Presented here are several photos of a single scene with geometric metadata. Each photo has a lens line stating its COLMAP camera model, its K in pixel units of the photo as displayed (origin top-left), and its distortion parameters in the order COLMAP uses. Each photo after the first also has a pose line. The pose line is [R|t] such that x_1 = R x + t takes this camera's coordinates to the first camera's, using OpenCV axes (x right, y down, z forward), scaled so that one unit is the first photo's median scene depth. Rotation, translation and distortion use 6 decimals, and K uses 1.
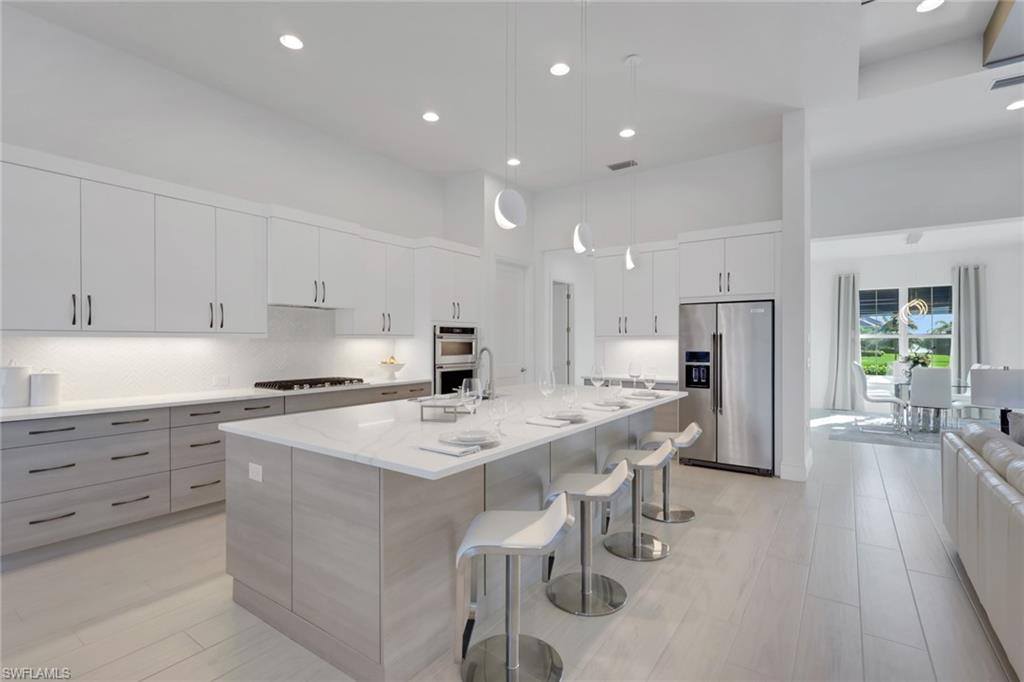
lens RADIAL K [[473.3, 0, 520.9], [0, 473.3, 342.1], [0, 0, 1]] dist [0.000138, 0.000003]
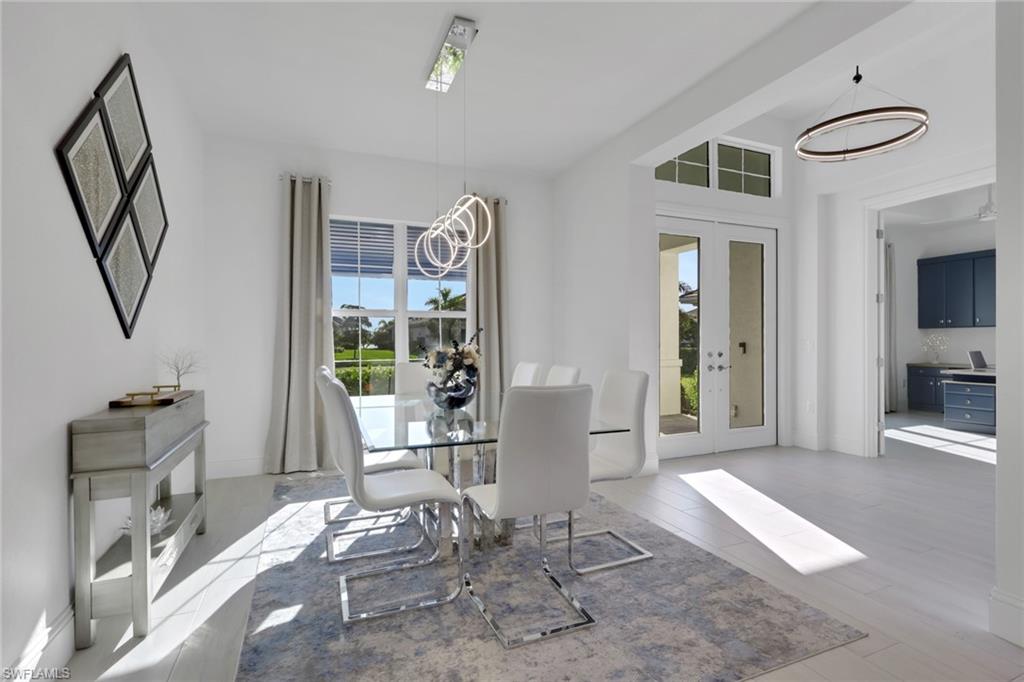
lens RADIAL K [[478.1, 0, 512.0], [0, 478.1, 341.0], [0, 0, 1]] dist [-0.021079, 0.000079]
pose [[0.542172, -0.007212, 0.840237, 0.635028], [0.007117, 0.999967, 0.003991, 0.026112], [-0.840237, 0.003816, 0.542205, 0.907088]]
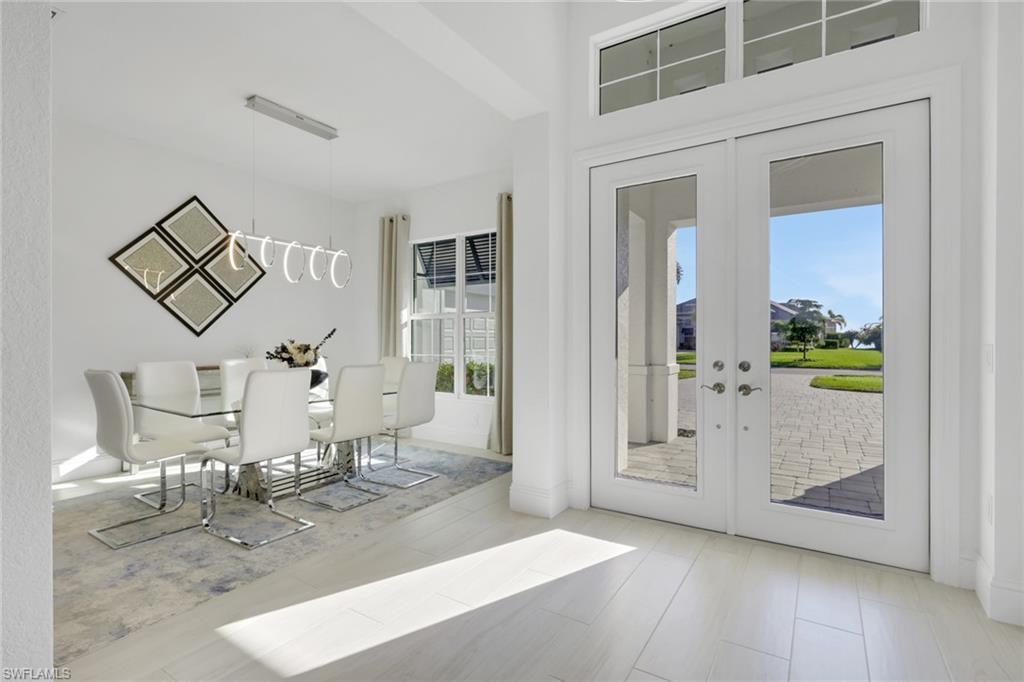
lens RADIAL K [[473.3, 0, 520.9], [0, 473.3, 342.1], [0, 0, 1]] dist [0.000138, 0.000003]
pose [[0.999277, -0.002165, 0.037961, 1.300297], [0.001986, 0.999987, 0.004749, 0.028731], [-0.037971, -0.004670, 0.999268, 0.581912]]
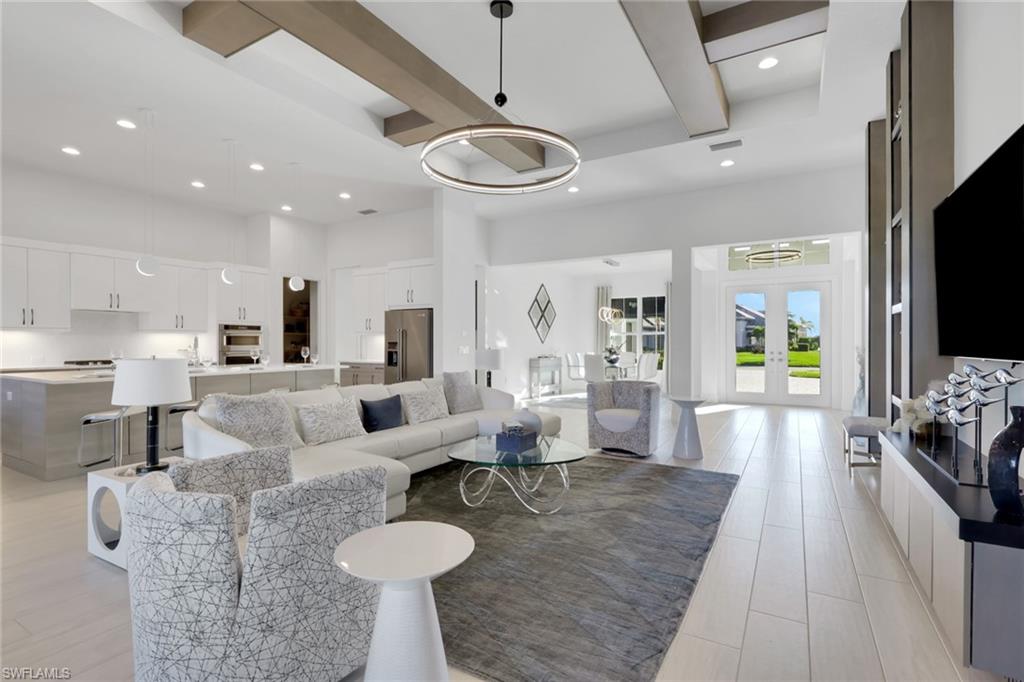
lens RADIAL K [[473.3, 0, 520.9], [0, 473.3, 342.1], [0, 0, 1]] dist [0.000138, 0.000003]
pose [[0.996624, 0.001359, 0.082091, 0.553326], [-0.001390, 0.999999, 0.000327, 0.016375], [-0.082090, -0.000440, 0.996625, -0.453003]]
